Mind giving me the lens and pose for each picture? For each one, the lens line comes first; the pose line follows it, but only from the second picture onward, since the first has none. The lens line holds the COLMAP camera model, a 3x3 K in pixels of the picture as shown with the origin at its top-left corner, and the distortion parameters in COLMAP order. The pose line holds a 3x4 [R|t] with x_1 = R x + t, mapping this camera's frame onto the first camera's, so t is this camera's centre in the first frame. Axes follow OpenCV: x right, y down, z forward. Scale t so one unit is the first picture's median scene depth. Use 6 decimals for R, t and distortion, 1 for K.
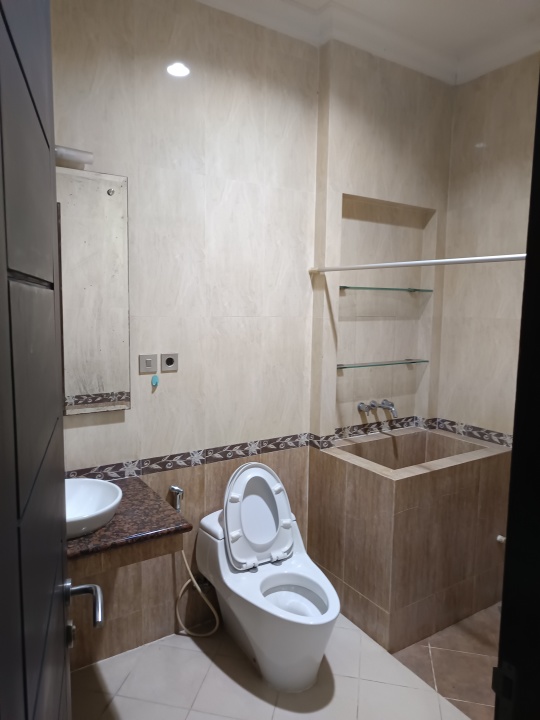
lens RADIAL K [[510.6, 0, 269.4], [0, 510.6, 358.8], [0, 0, 1]] dist [0.050608, 0.000894]
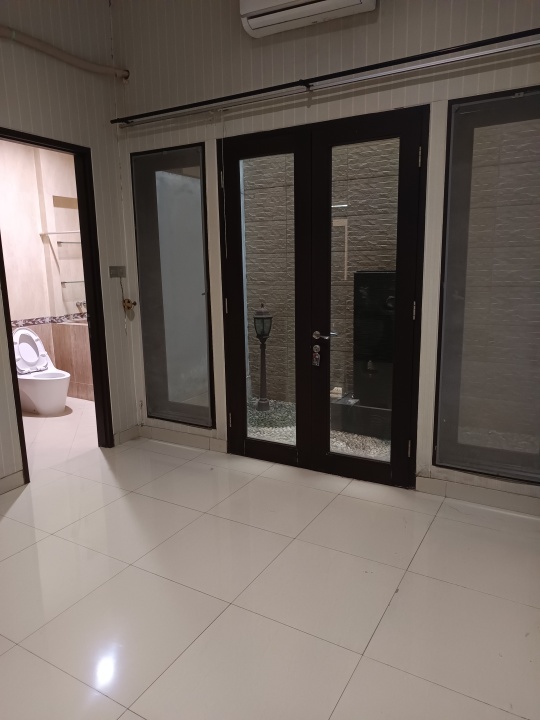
lens RADIAL K [[510.6, 0, 266.5], [0, 510.6, 362.9], [0, 0, 1]] dist [0.050608, 0.000894]
pose [[0.890252, -0.113201, 0.441176, -0.084387], [0.070311, 0.991168, 0.112442, 0.167201], [-0.450008, -0.069082, 0.890349, -1.260667]]
